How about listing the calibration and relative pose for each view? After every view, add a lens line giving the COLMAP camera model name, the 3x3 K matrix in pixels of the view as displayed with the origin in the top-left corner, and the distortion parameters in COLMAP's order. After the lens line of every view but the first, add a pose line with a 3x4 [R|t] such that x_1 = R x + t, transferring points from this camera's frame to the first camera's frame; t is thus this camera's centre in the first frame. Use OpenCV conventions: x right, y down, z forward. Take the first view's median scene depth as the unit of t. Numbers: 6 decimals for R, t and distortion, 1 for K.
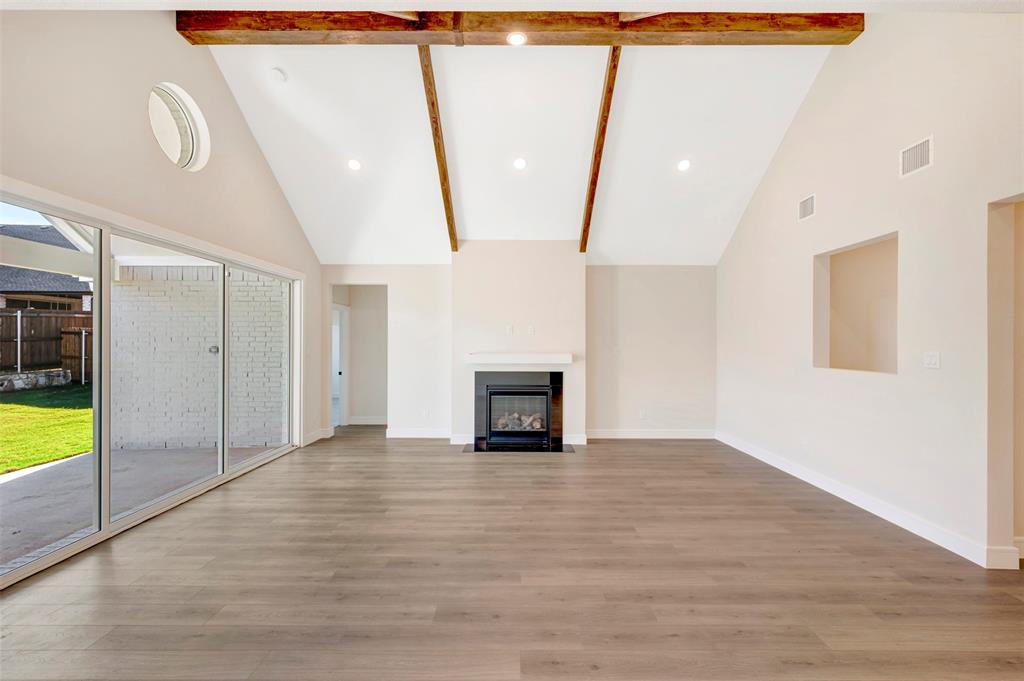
lens RADIAL K [[446.0, 0, 517.8], [0, 446.0, 340.7], [0, 0, 1]] dist [-0.001093, 0.001182]
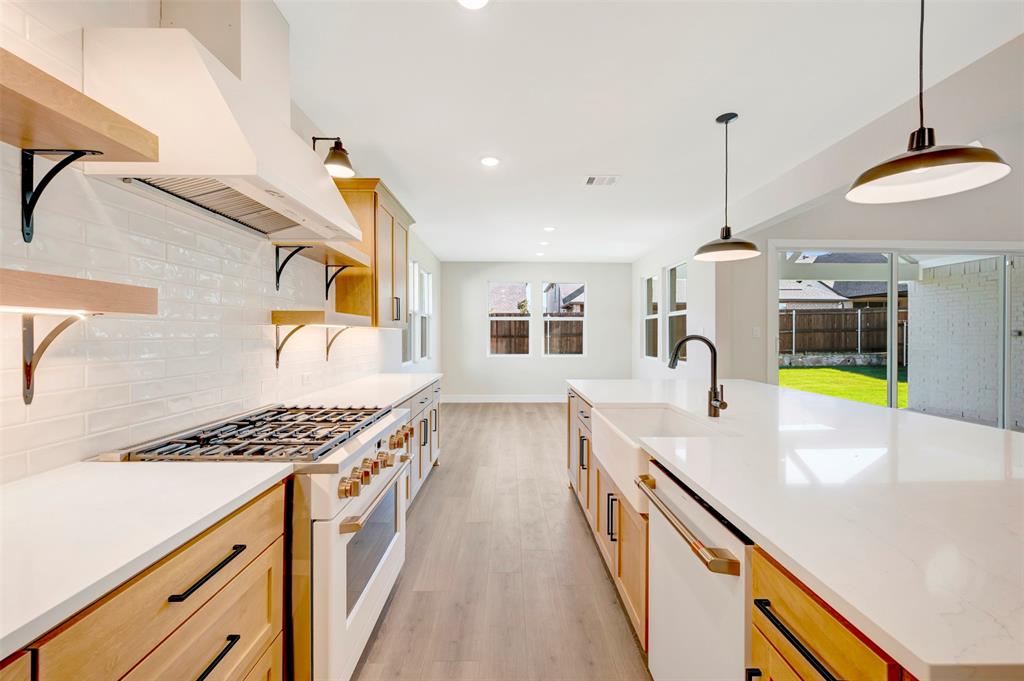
lens RADIAL K [[404.2, 0, 515.4], [0, 404.2, 336.5], [0, 0, 1]] dist [0.000564, -0.000129]
pose [[0.017692, 0.002042, -0.999841, 0.267354], [0.001089, 0.999997, 0.002062, 0.026234], [0.999843, -0.001125, 0.017690, -0.207635]]
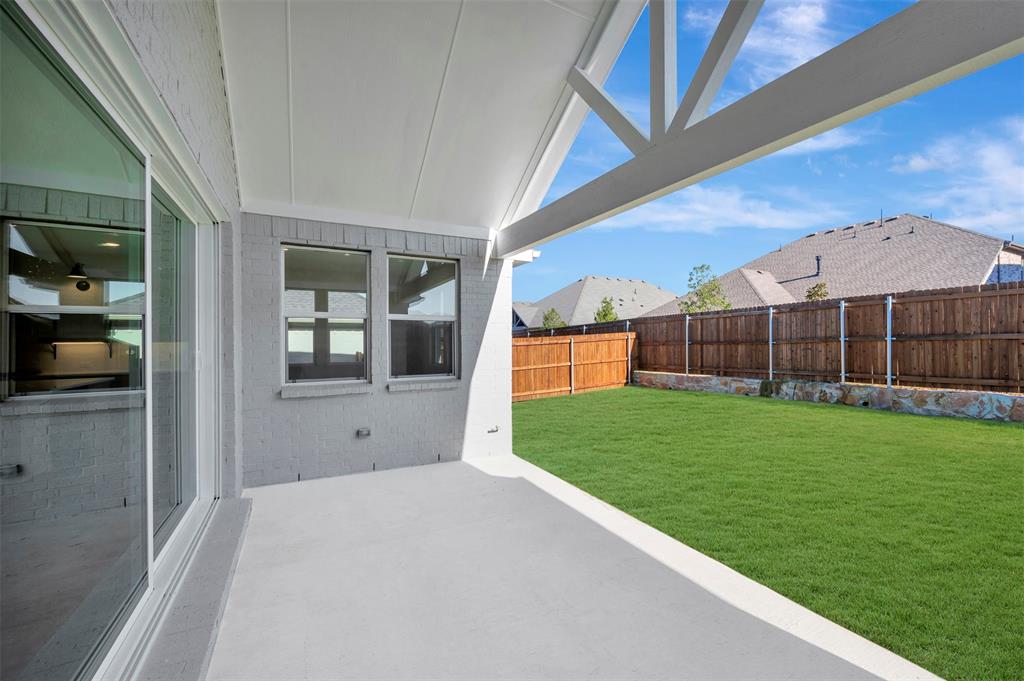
lens RADIAL K [[404.2, 0, 523.2], [0, 404.2, 342.9], [0, 0, 1]] dist [0.000564, -0.000129]
pose [[-0.883344, 0.007514, -0.468665, -0.617035], [0.008090, 0.999967, 0.000783, 0.023060], [0.468655, -0.003099, -0.883376, 0.950103]]
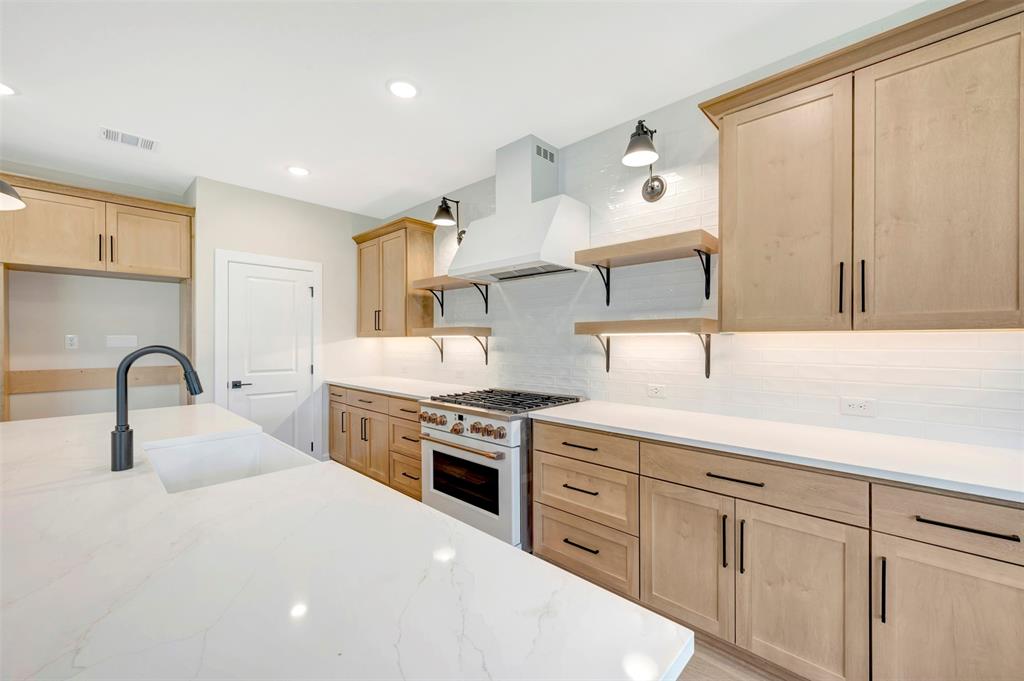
lens RADIAL K [[404.2, 0, 516.9], [0, 404.2, 342.6], [0, 0, 1]] dist [0.000564, -0.000129]
pose [[-0.728727, -0.005678, 0.684781, -0.307190], [-0.003785, 0.999984, 0.004263, 0.022347], [-0.684794, 0.000515, -0.728737, -0.043840]]
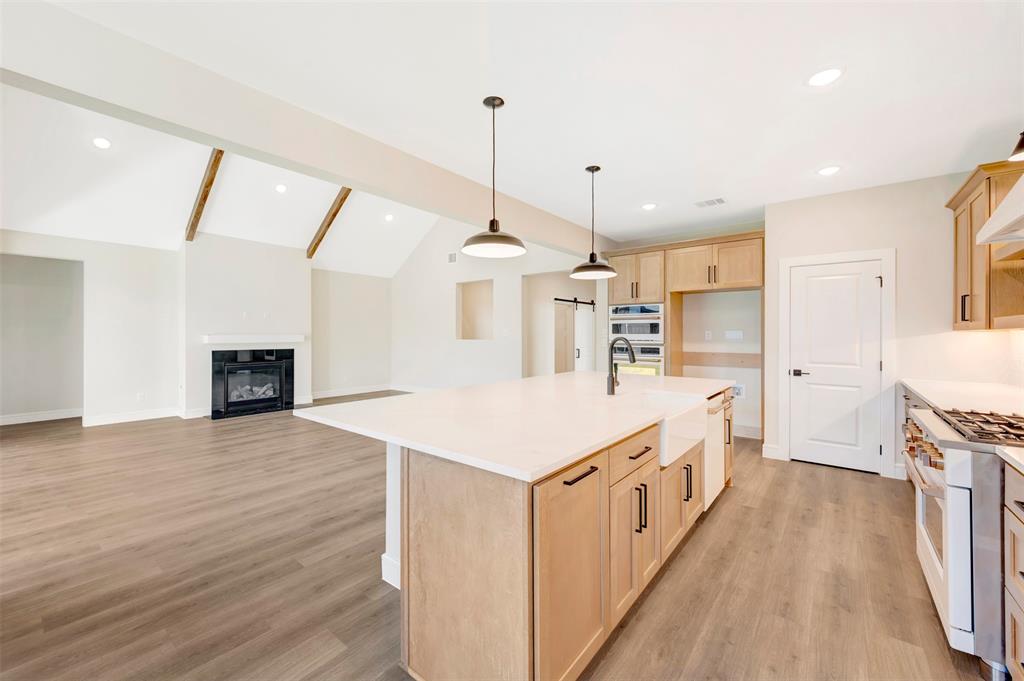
lens RADIAL K [[404.2, 0, 515.4], [0, 404.2, 333.3], [0, 0, 1]] dist [0.000564, -0.000129]
pose [[0.621202, 0.000348, 0.783651, -0.423288], [-0.002287, 0.999996, 0.001368, 0.021609], [-0.783647, -0.002642, 0.621200, -0.237723]]
